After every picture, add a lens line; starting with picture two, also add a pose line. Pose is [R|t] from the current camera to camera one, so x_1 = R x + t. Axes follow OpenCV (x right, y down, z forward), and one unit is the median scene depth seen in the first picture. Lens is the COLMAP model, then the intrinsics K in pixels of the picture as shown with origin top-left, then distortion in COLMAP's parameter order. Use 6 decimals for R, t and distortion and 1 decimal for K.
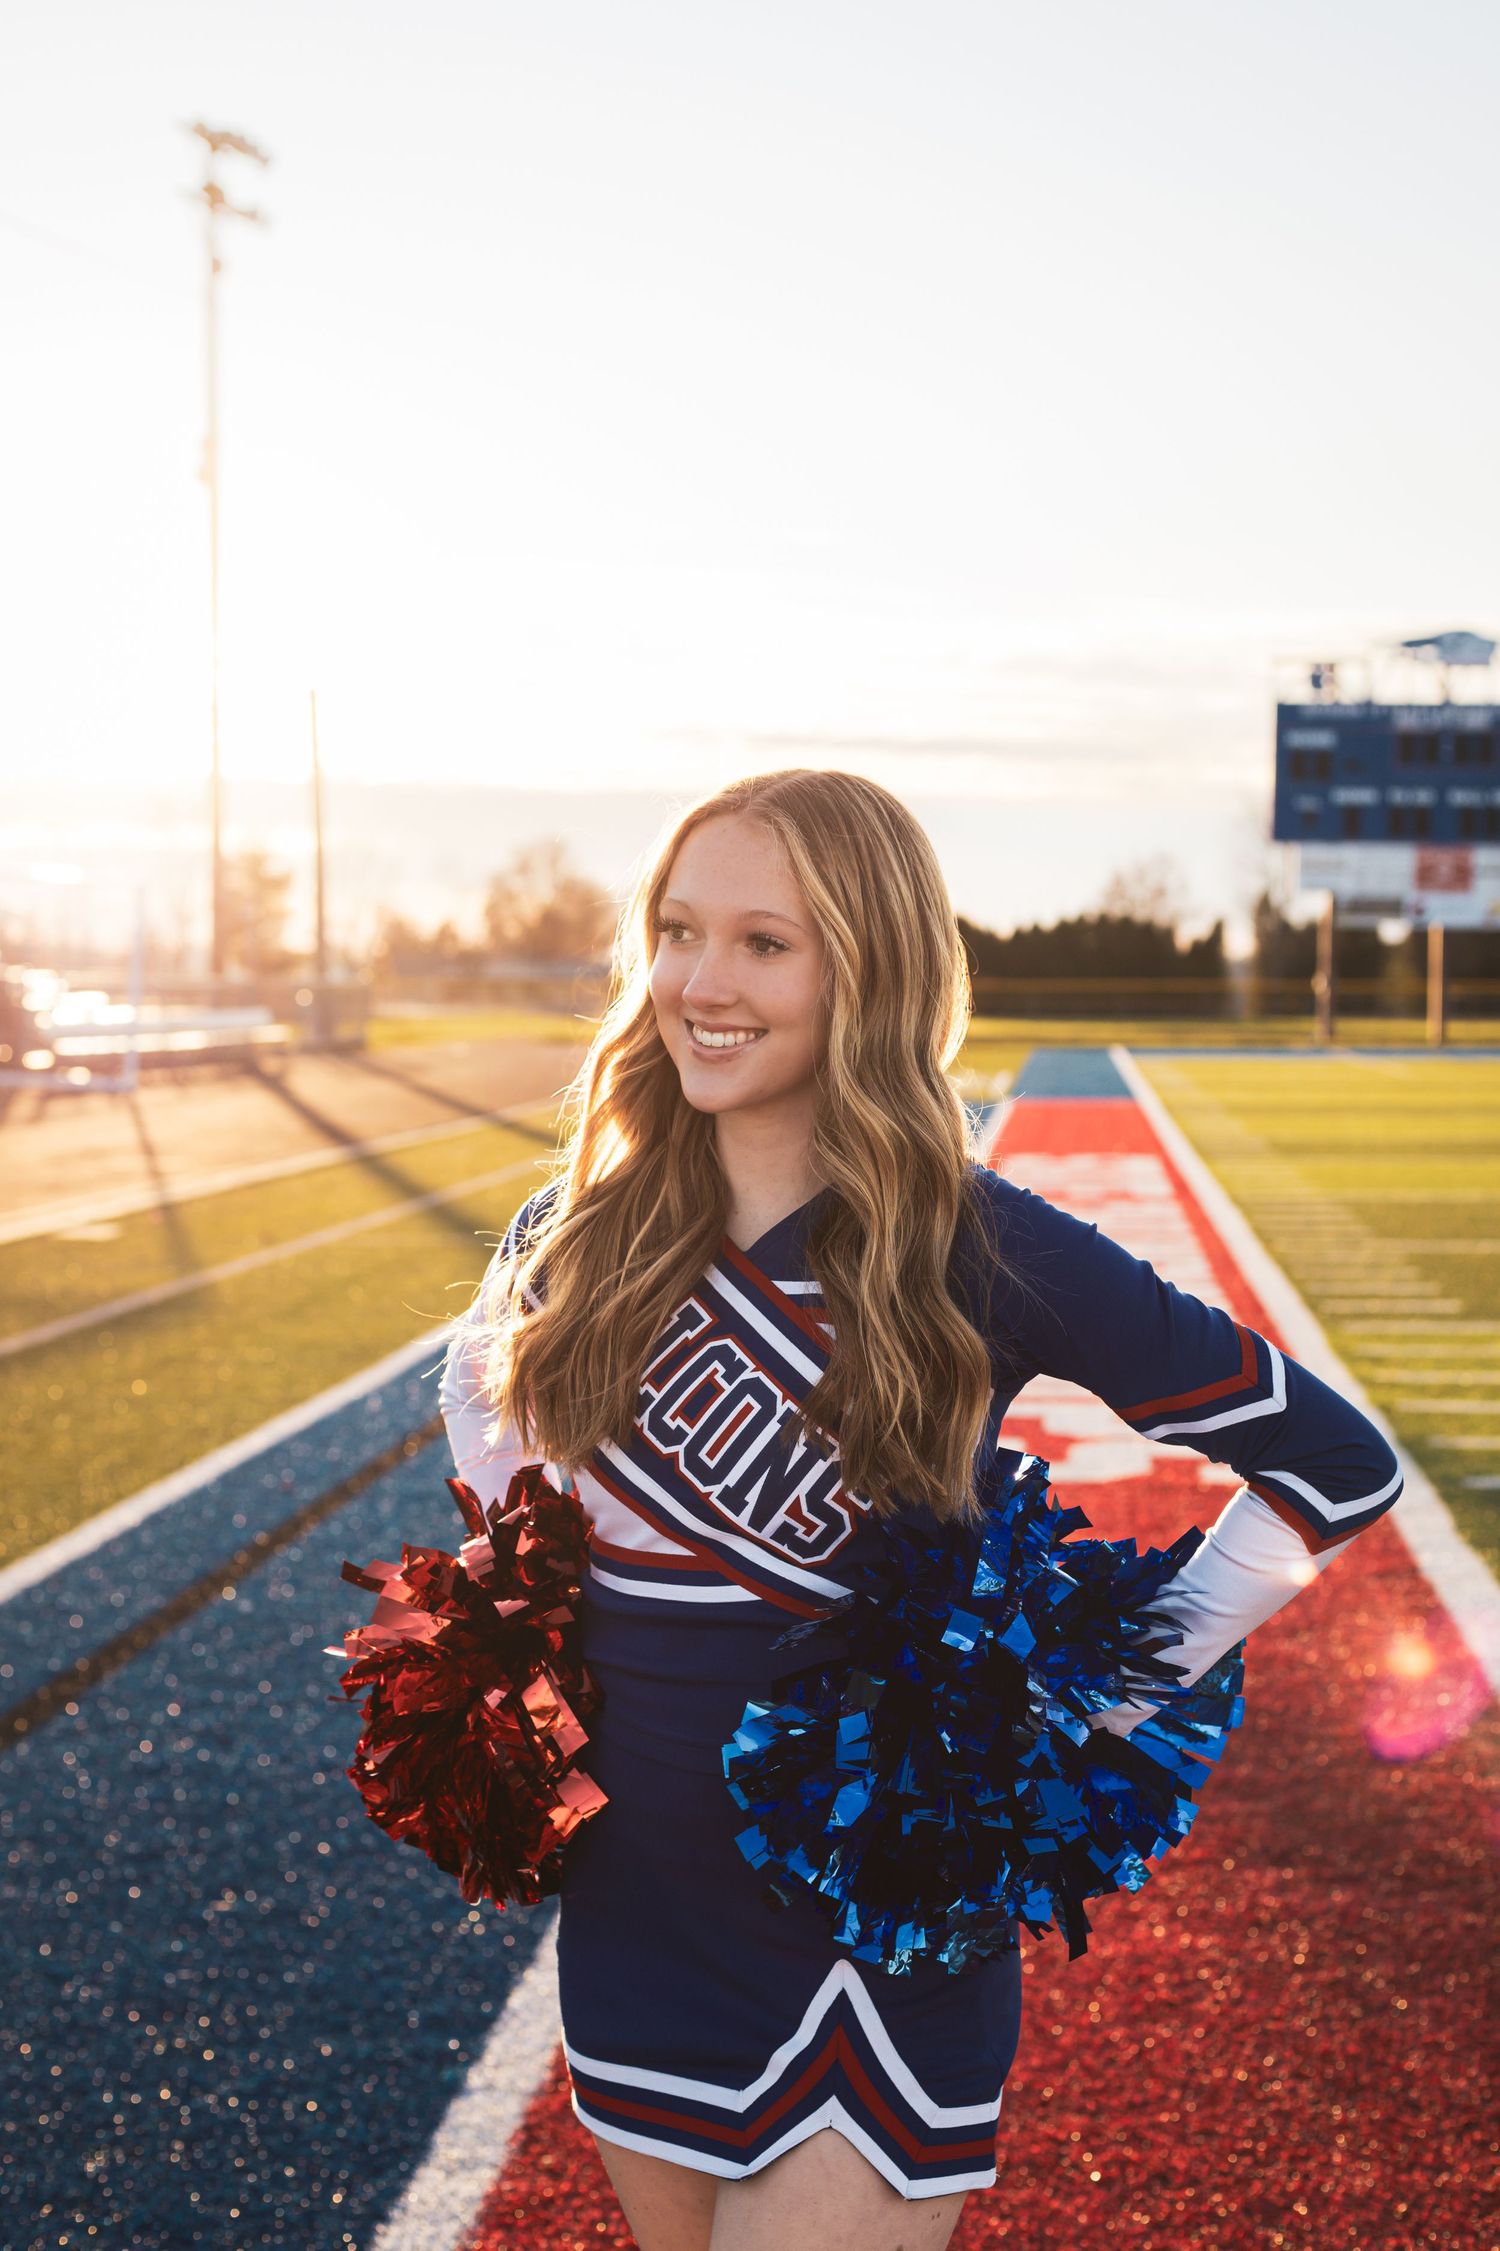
lens RADIAL K [[3364.4, 0, 769.2], [0, 3364.4, 1125.4], [0, 0, 1]] dist [0.006343, 0.000000]
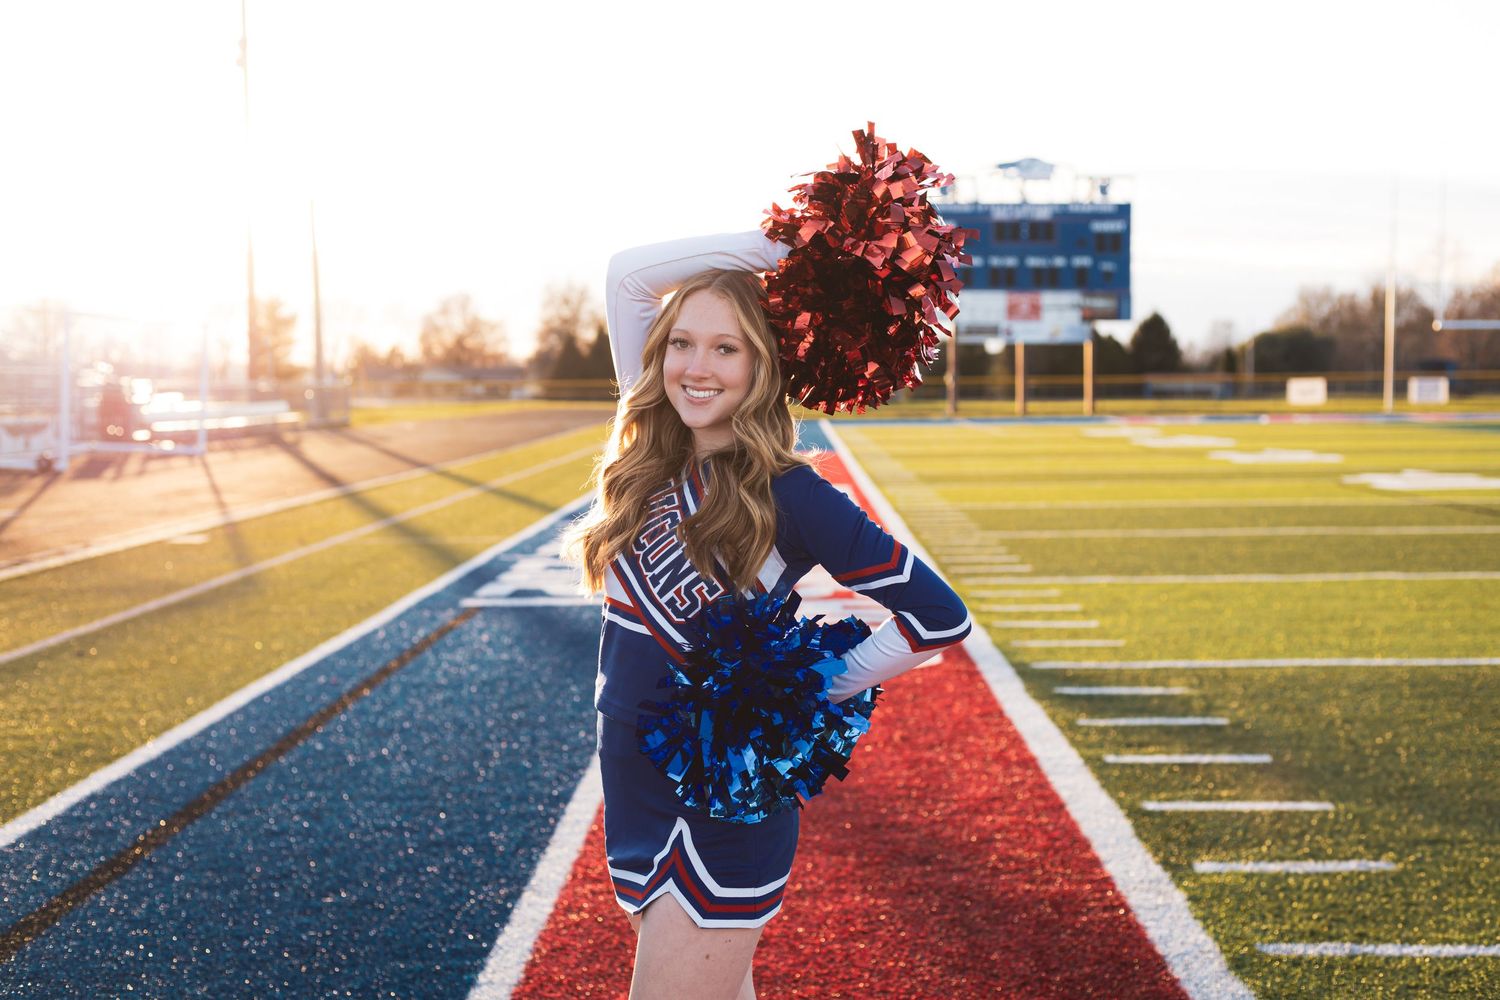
lens RADIAL K [[2241.9, 0, 735.6], [0, 2241.9, 495.5], [0, 0, 1]] dist [0.006343, 0.000000]
pose [[0.997824, -0.014085, 0.064413, -0.015256], [0.013675, 0.999883, 0.006806, 0.010365], [-0.064501, -0.005911, 0.997900, -0.126498]]
